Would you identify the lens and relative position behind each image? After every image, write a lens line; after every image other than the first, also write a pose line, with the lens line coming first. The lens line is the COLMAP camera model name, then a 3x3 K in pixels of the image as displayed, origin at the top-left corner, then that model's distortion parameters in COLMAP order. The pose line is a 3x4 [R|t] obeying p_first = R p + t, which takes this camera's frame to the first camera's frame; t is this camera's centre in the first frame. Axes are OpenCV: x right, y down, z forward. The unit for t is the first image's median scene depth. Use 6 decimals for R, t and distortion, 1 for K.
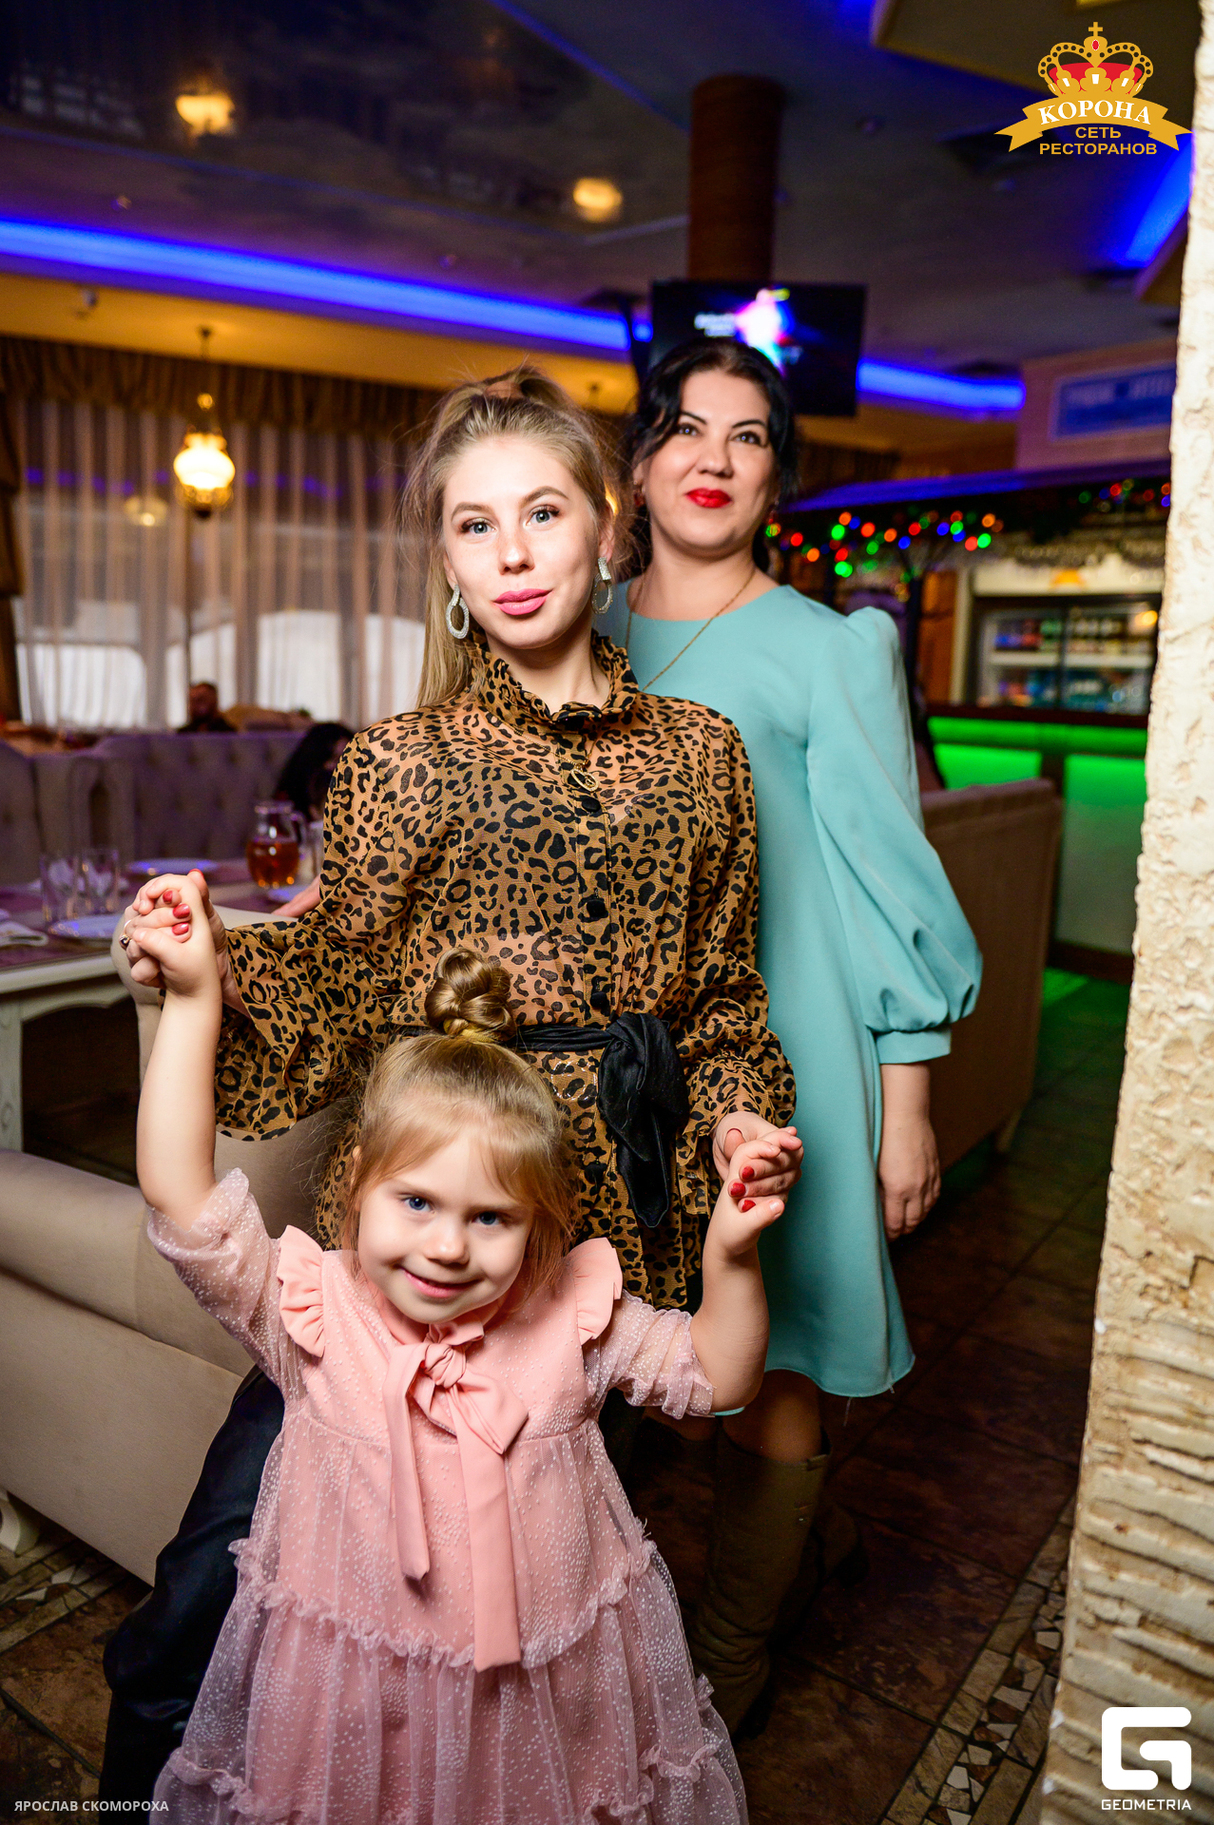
lens RADIAL K [[1276.8, 0, 607.9], [0, 1276.8, 896.7], [0, 0, 1]] dist [-0.054679, -0.008189]
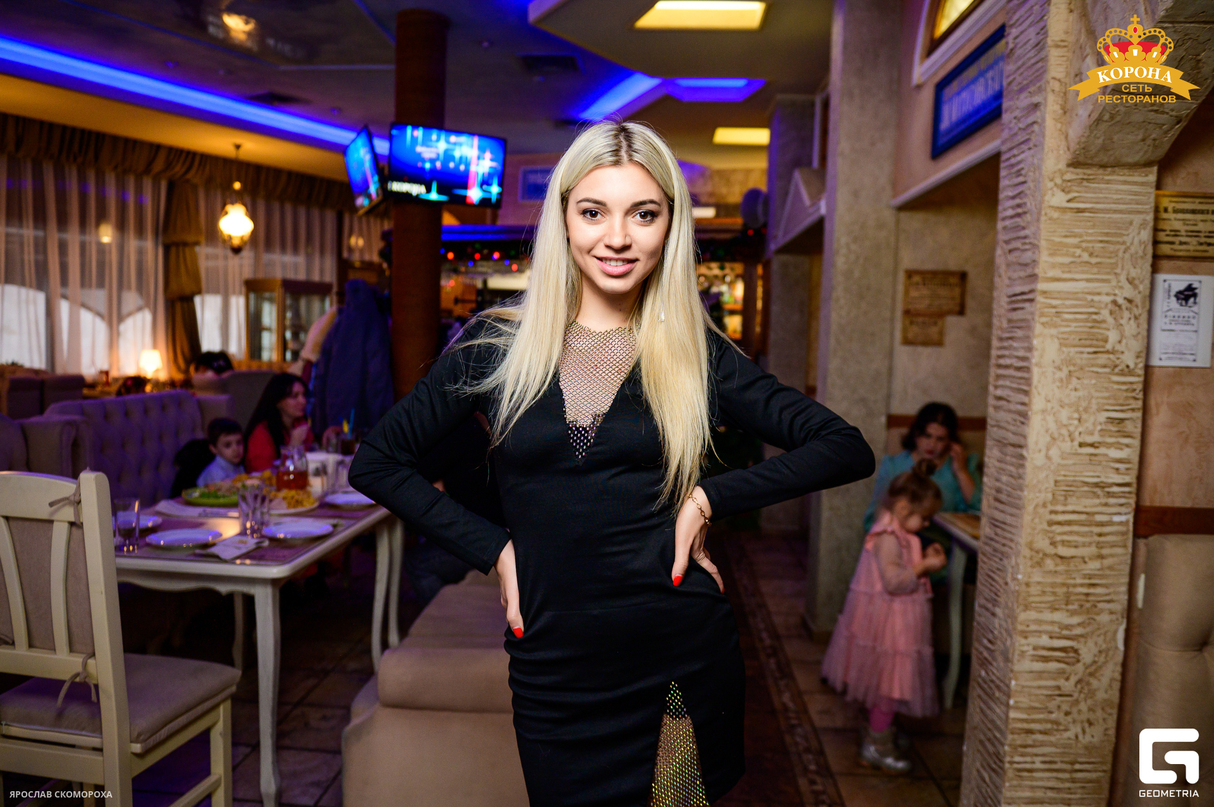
lens RADIAL K [[849.3, 0, 593.8], [0, 849.3, 393.1], [0, 0, 1]] dist [-0.054679, -0.008189]
pose [[0.877647, -0.026798, 0.478559, -0.285592], [0.073074, 0.994245, -0.078339, 0.008328], [-0.473705, 0.103724, 0.874554, -0.128361]]
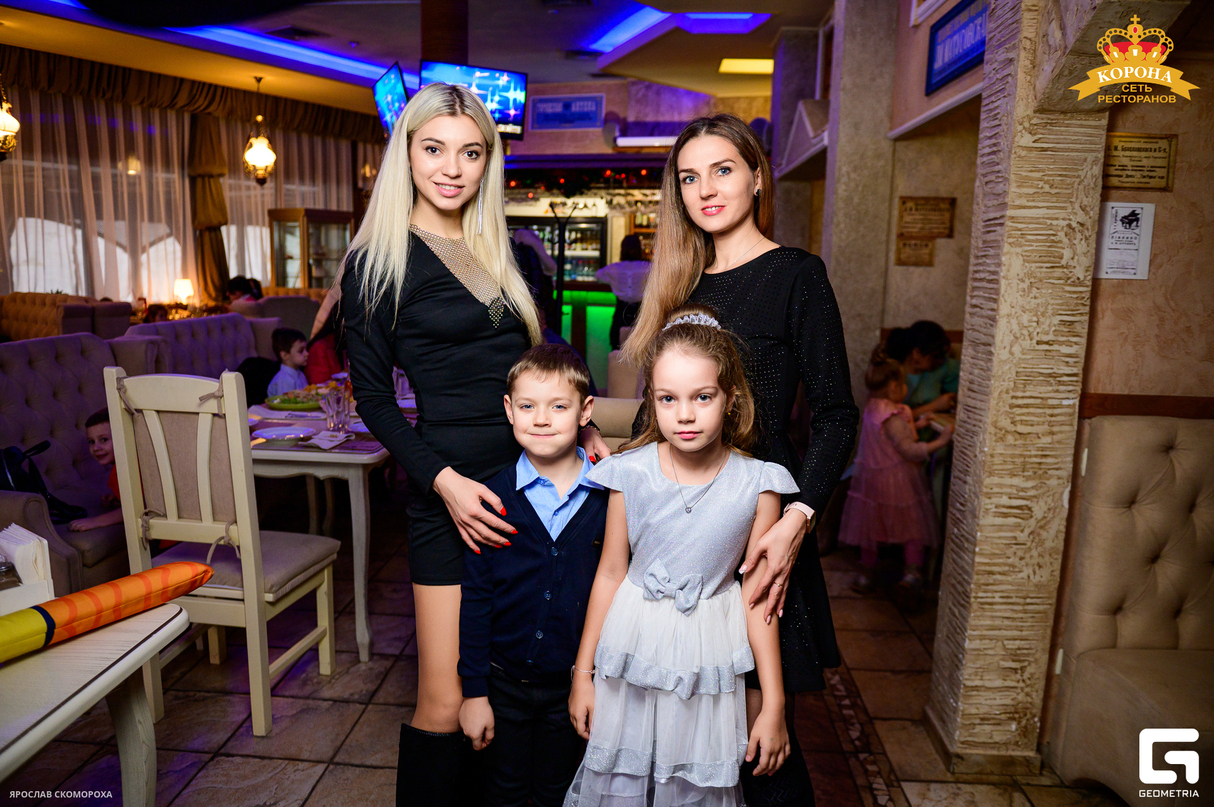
lens RADIAL K [[849.3, 0, 586.7], [0, 849.3, 400.3], [0, 0, 1]] dist [-0.054679, -0.008189]
pose [[0.877386, -0.078881, 0.473256, -0.329355], [0.081514, 0.996560, 0.014981, 0.017170], [-0.472809, 0.025433, 0.880798, -0.167126]]
